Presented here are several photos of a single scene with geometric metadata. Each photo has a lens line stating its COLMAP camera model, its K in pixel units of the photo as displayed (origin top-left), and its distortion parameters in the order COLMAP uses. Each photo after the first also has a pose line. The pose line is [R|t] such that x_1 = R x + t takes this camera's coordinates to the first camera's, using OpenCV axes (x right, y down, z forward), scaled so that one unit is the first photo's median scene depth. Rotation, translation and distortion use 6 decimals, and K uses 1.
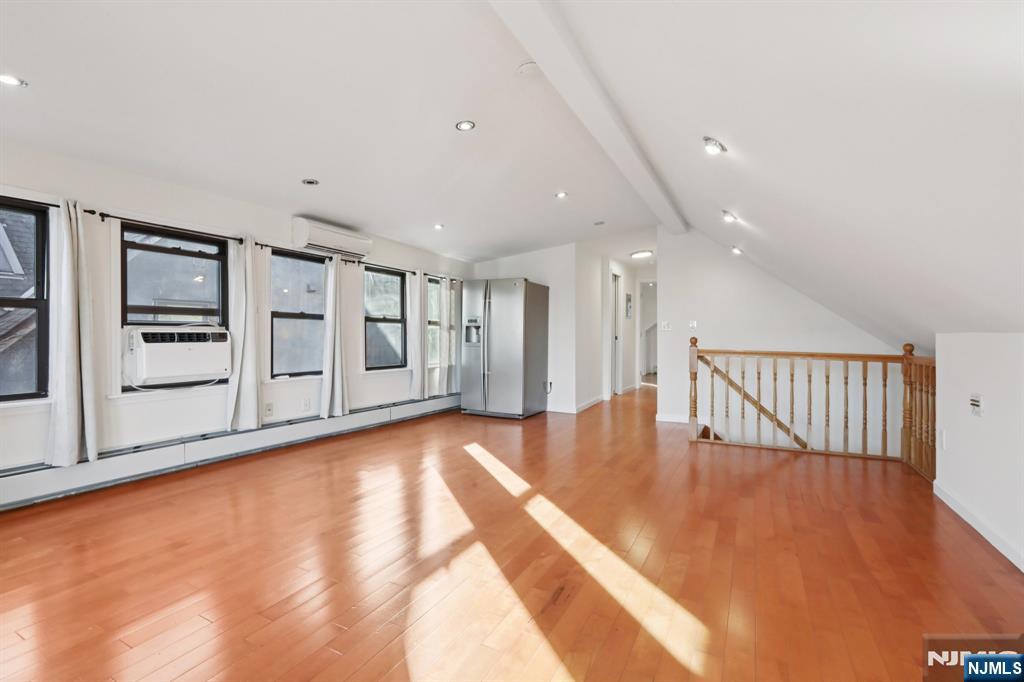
lens RADIAL K [[471.1, 0, 508.8], [0, 471.1, 338.7], [0, 0, 1]] dist [0.002680, 0.000469]
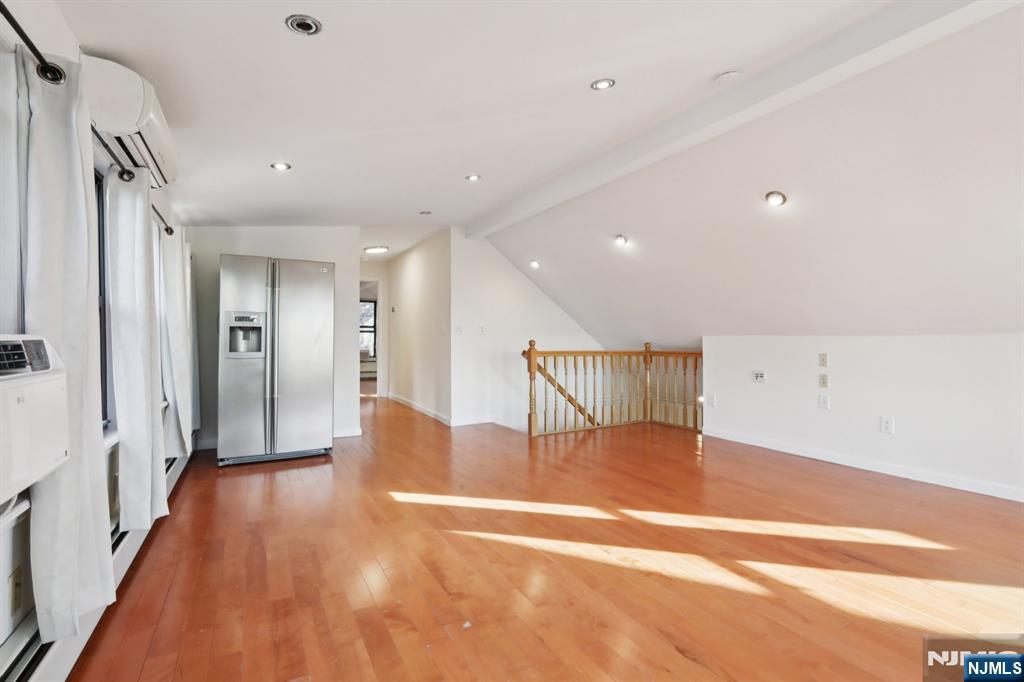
lens RADIAL K [[488.5, 0, 512.5], [0, 488.5, 333.0], [0, 0, 1]] dist [0.000919, -0.000201]
pose [[0.551605, 0.001337, 0.834105, -0.578238], [0.013571, 0.999852, -0.010577, -0.008117], [-0.833995, 0.017154, 0.551505, 0.431756]]
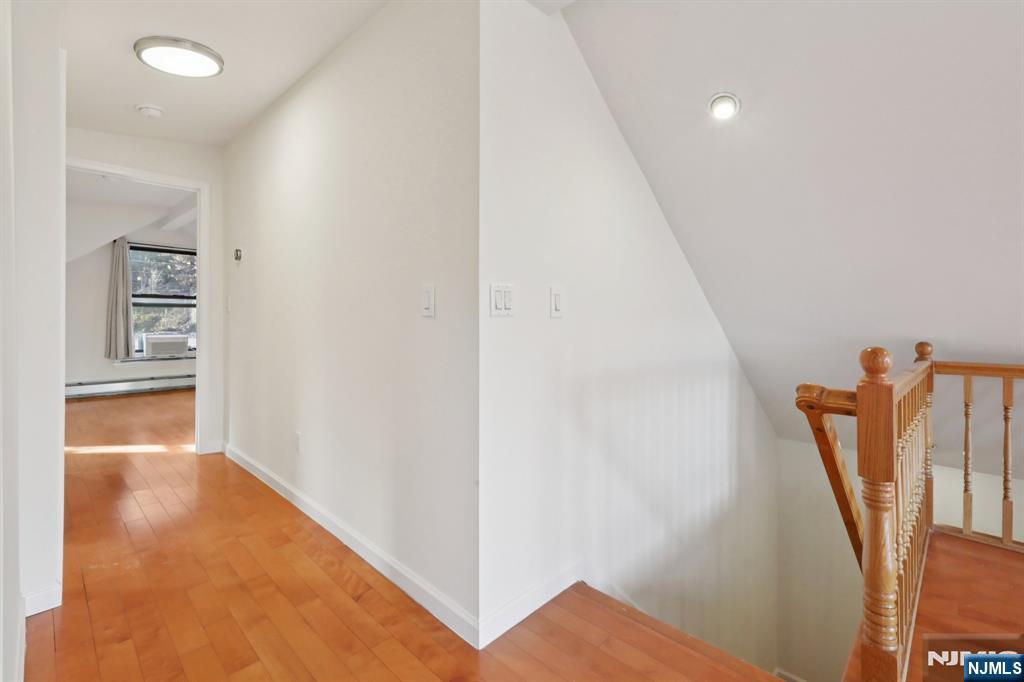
lens RADIAL K [[464.5, 0, 512.0], [0, 464.5, 318.1], [0, 0, 1]] dist [0.019996, 0.000390]
pose [[0.267352, -0.011215, 0.963534, 0.071523], [0.004107, 0.999936, 0.010500, -0.026115], [-0.963590, 0.001150, 0.267381, 1.156914]]
